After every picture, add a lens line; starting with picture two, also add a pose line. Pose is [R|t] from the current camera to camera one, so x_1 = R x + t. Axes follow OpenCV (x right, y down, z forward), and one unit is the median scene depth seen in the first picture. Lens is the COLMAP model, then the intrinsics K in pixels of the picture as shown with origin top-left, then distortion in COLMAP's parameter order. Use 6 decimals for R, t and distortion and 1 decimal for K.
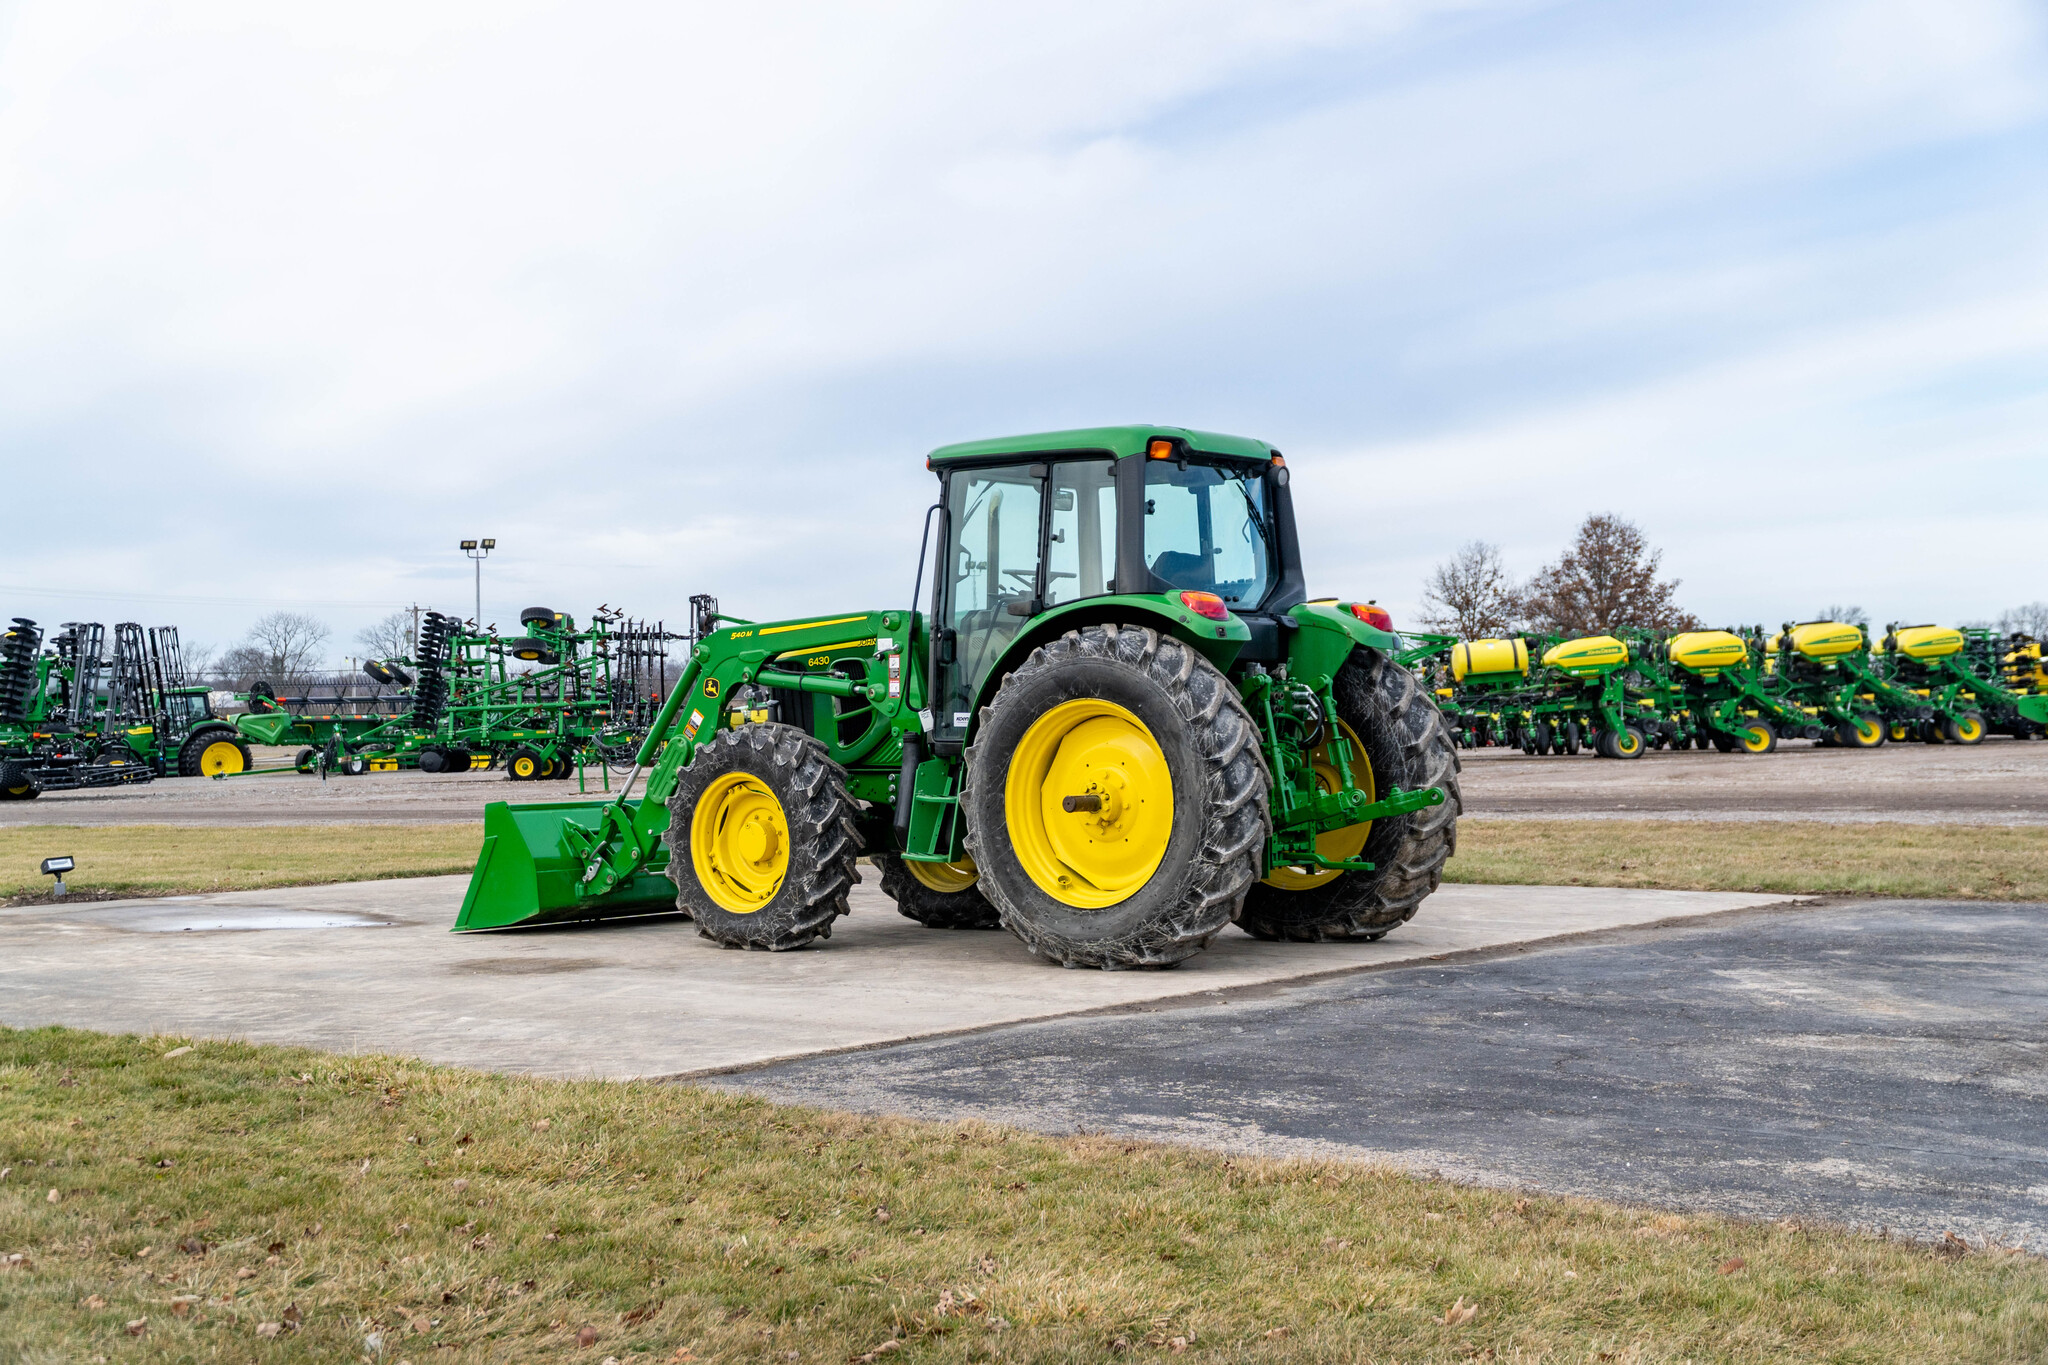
lens RADIAL K [[2807.2, 0, 995.6], [0, 2807.2, 637.6], [0, 0, 1]] dist [0.092383, -0.078535]
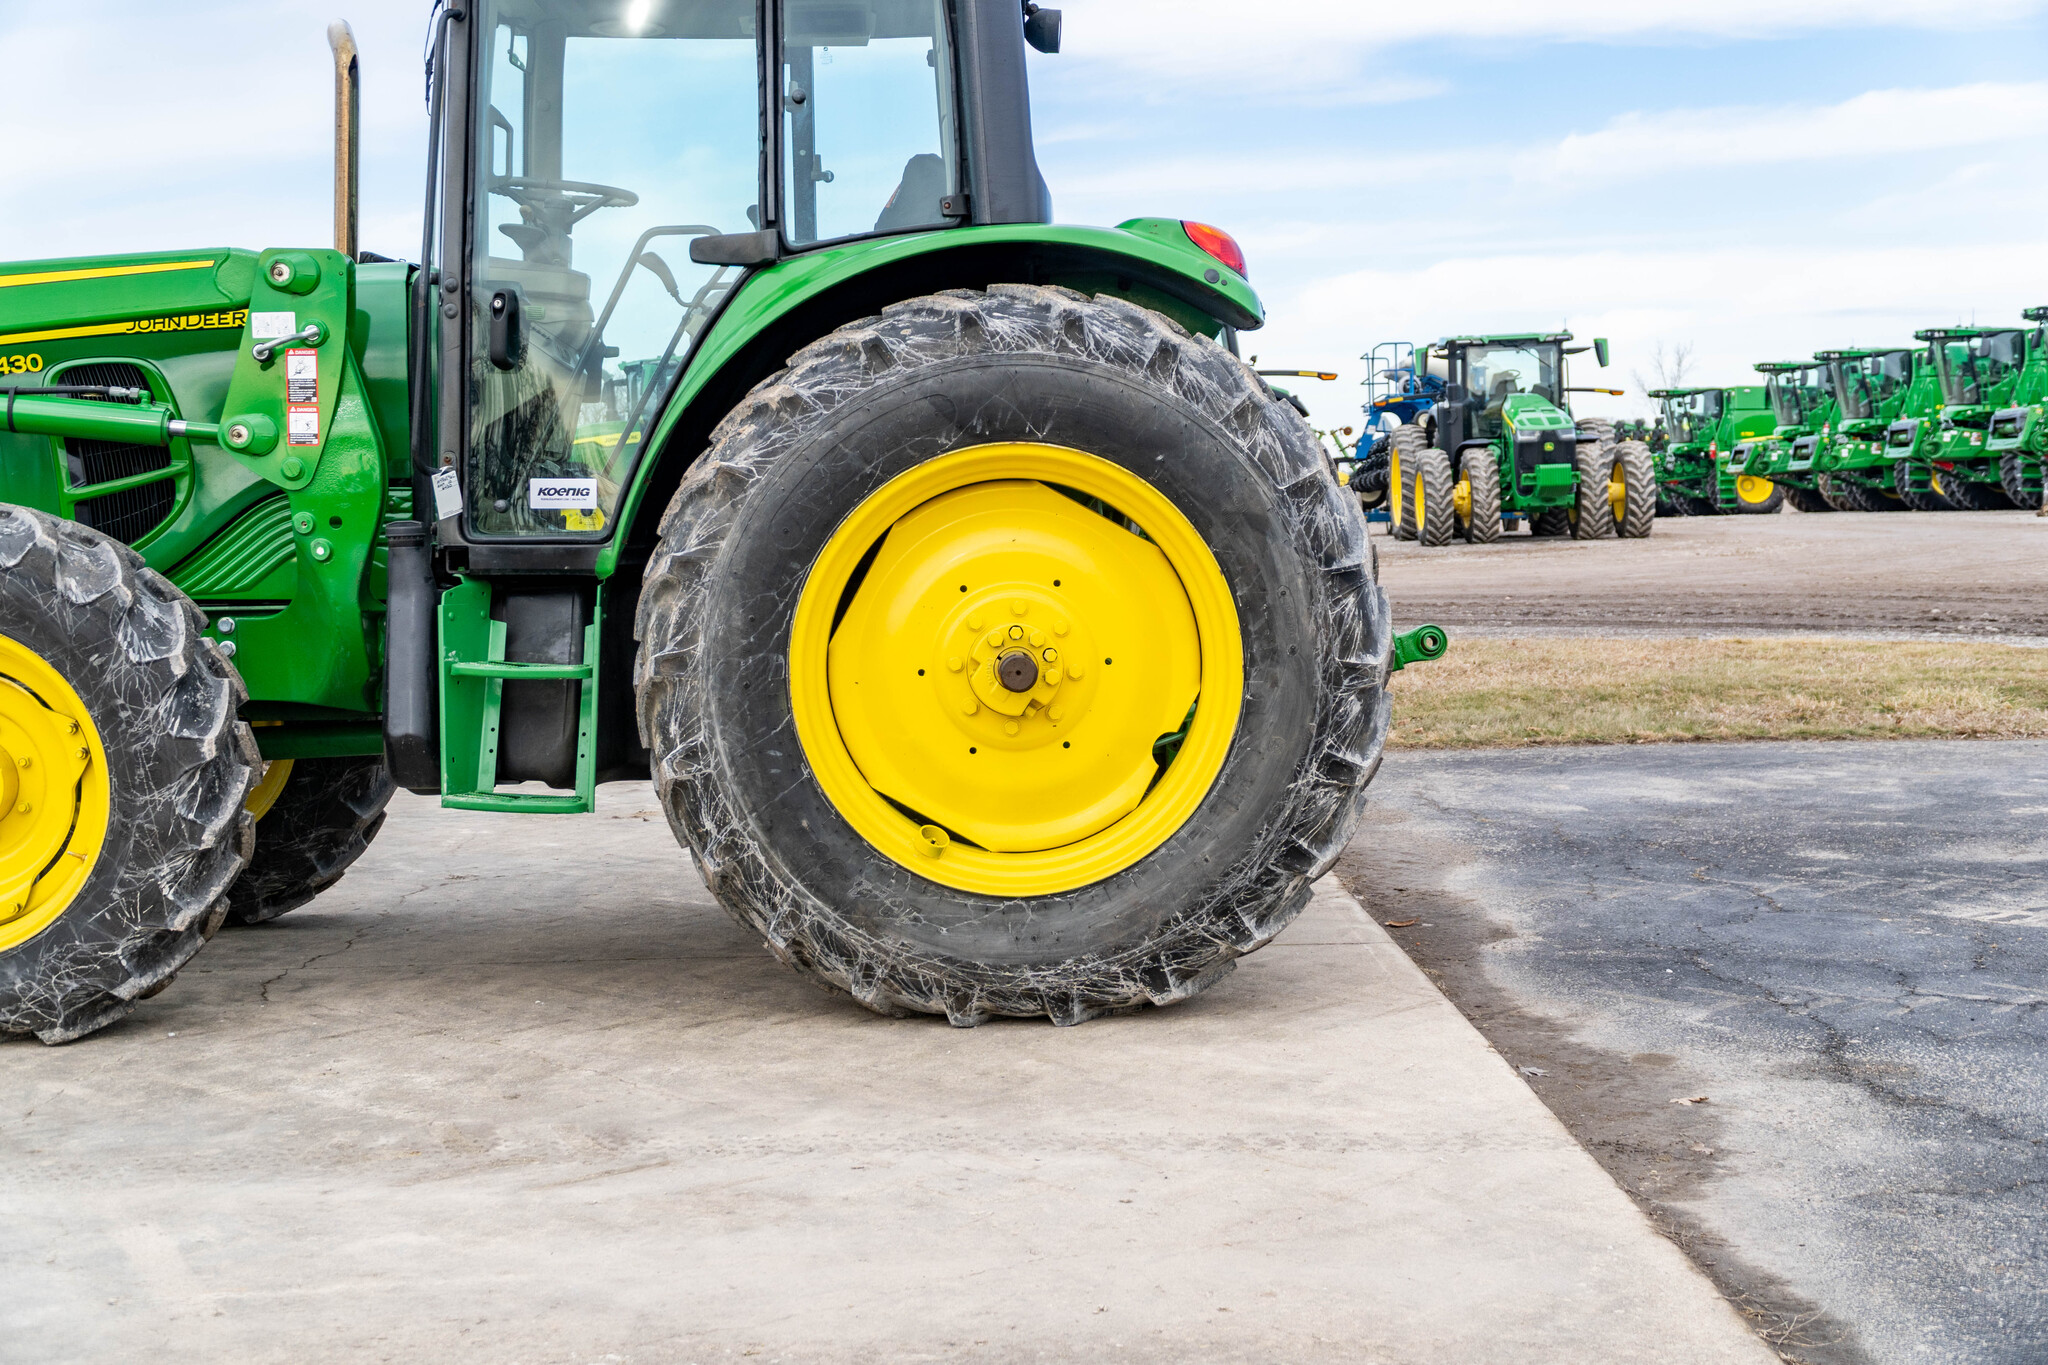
lens RADIAL K [[2807.2, 0, 995.6], [0, 2807.2, 637.6], [0, 0, 1]] dist [0.092383, -0.078535]
pose [[0.771458, -0.028675, 0.635634, -0.241277], [-0.012226, 0.998132, 0.059866, 0.023958], [-0.636163, -0.053956, 0.769666, 0.593868]]
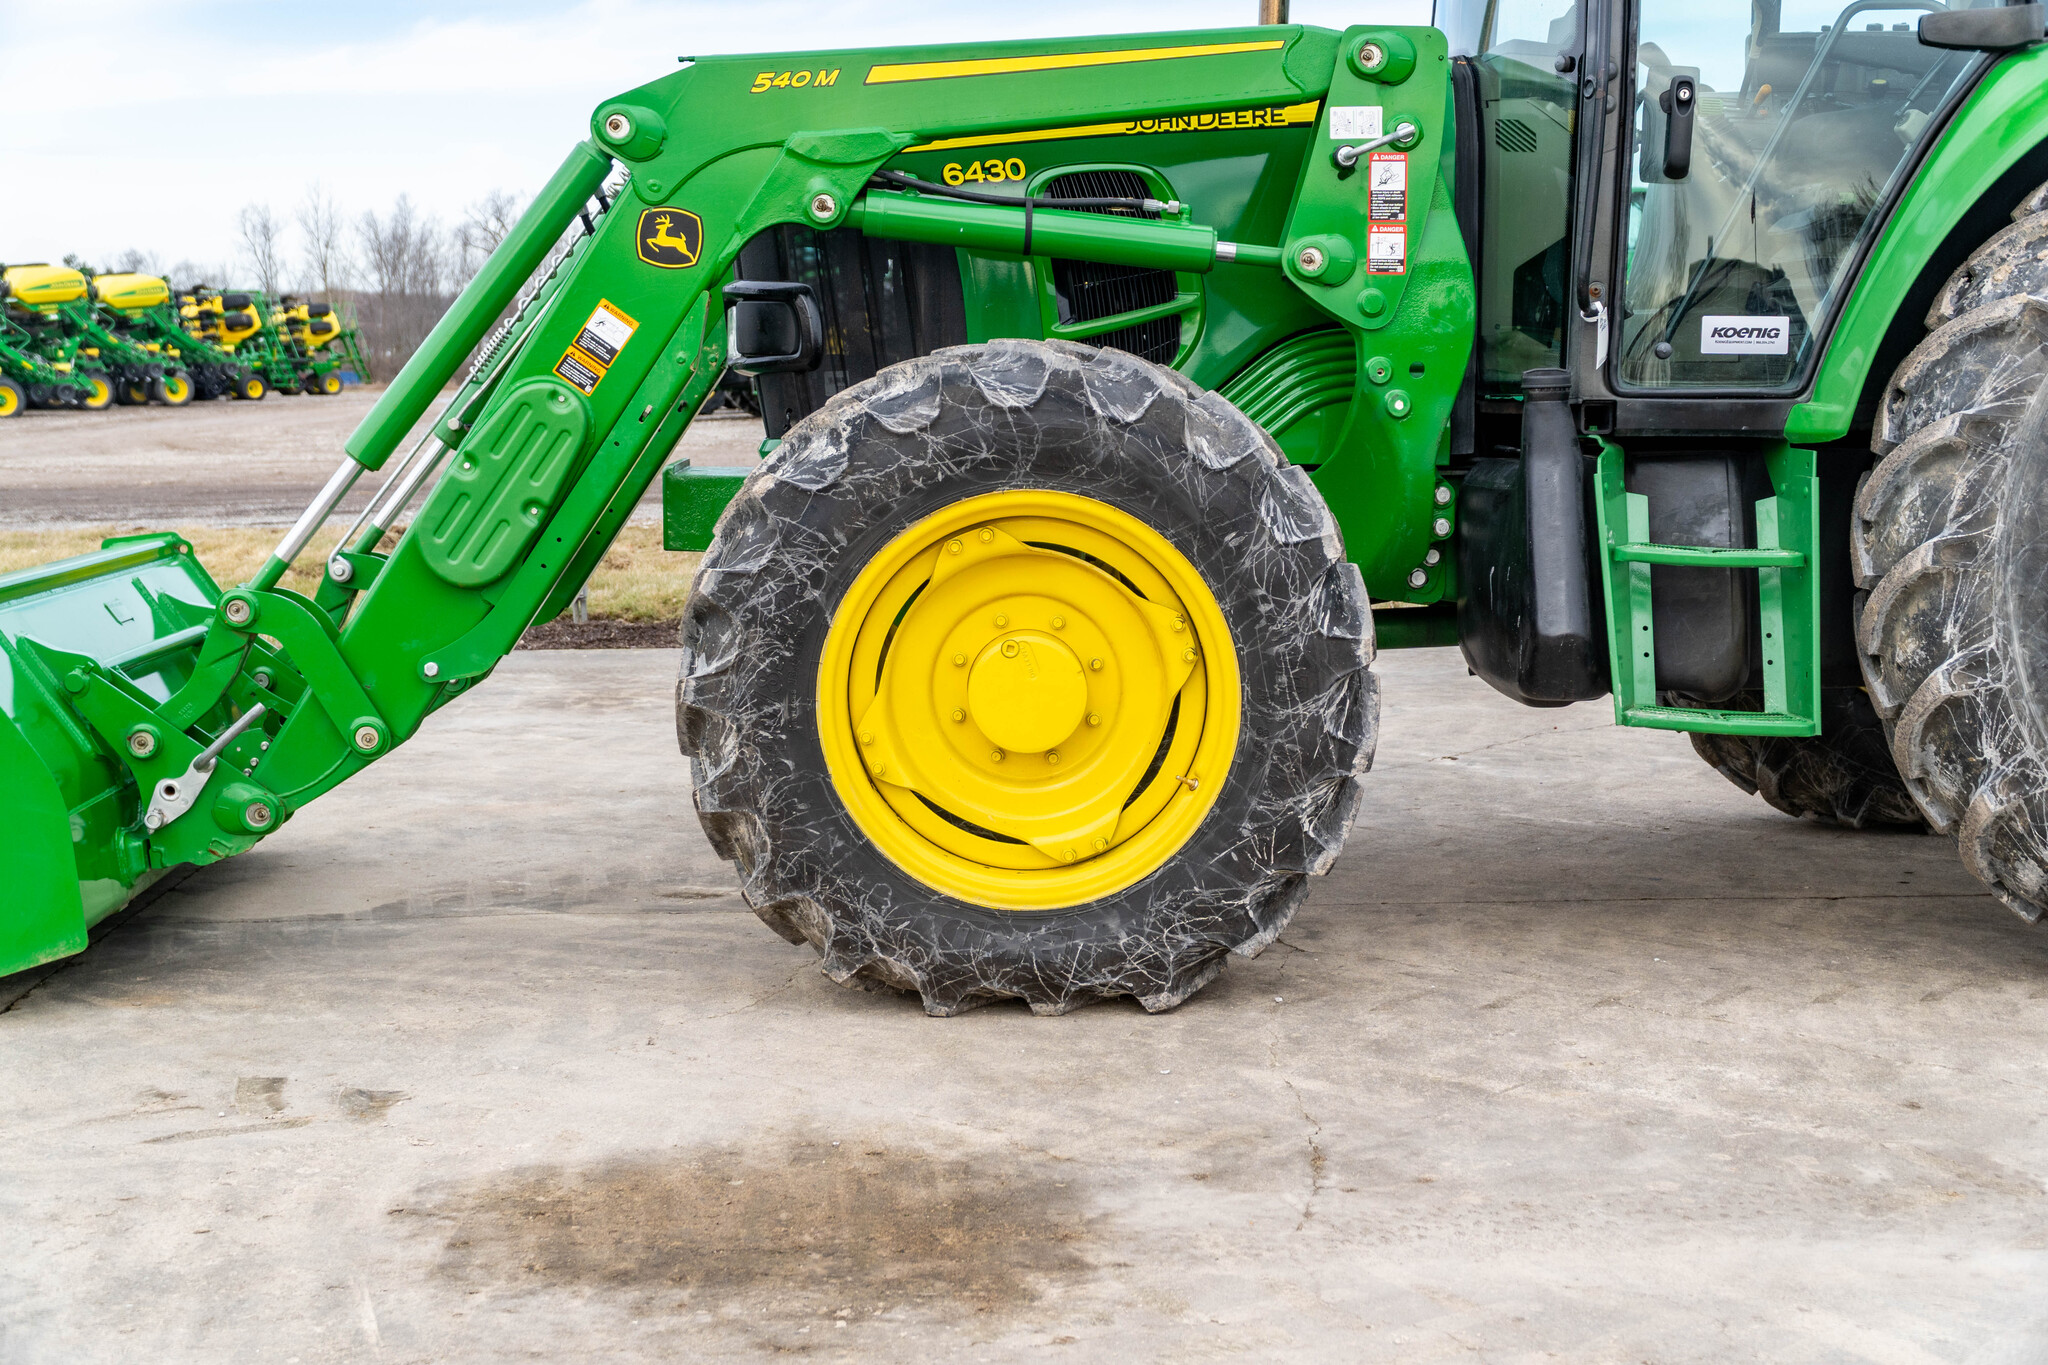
lens RADIAL K [[2807.2, 0, 995.6], [0, 2807.2, 637.6], [0, 0, 1]] dist [0.092383, -0.078535]
pose [[0.753154, -0.054735, 0.655563, -0.319117], [-0.023483, 0.993660, 0.109943, 0.029616], [-0.657425, -0.098199, 0.747094, 0.771614]]
